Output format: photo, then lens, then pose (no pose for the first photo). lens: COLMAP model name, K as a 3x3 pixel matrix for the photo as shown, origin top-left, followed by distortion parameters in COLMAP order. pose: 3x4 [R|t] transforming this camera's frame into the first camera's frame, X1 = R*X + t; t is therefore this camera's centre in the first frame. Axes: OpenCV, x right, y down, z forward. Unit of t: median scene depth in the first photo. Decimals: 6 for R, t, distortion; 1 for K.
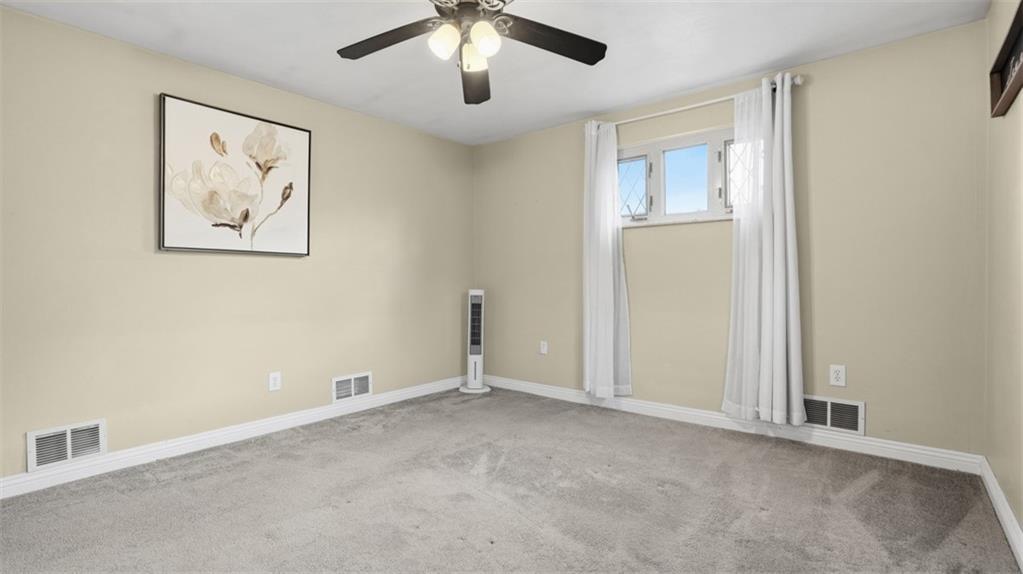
lens RADIAL K [[480.1, 0, 514.2], [0, 480.1, 280.6], [0, 0, 1]] dist [-0.051041, 0.012058]
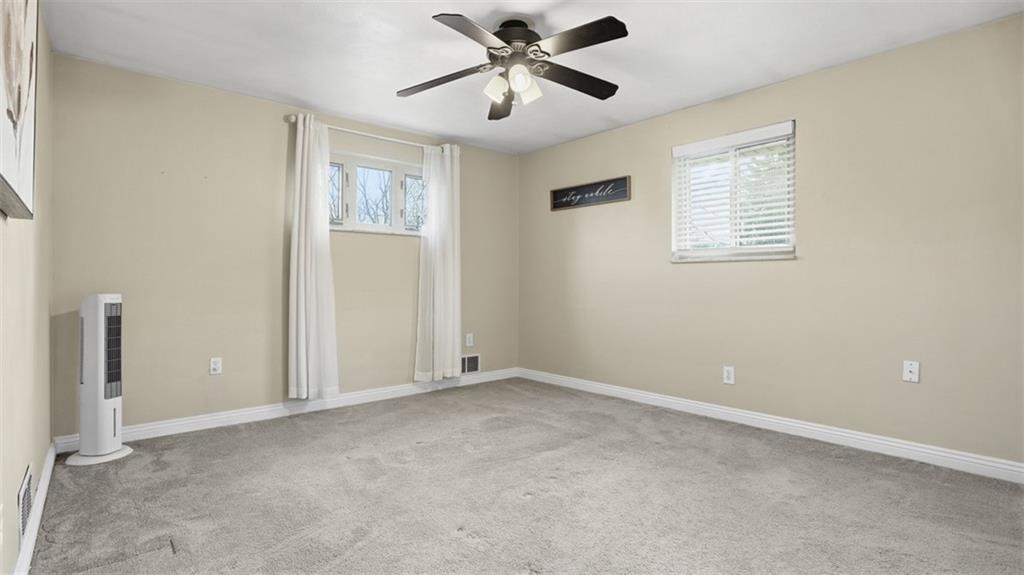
lens RADIAL K [[480.6, 0, 518.8], [0, 480.6, 288.7], [0, 0, 1]] dist [-0.051041, 0.012058]
pose [[0.132643, -0.006372, 0.991143, -0.833837], [-0.002436, 0.999974, 0.006755, 0.008706], [-0.991161, -0.003310, 0.132624, 0.531562]]
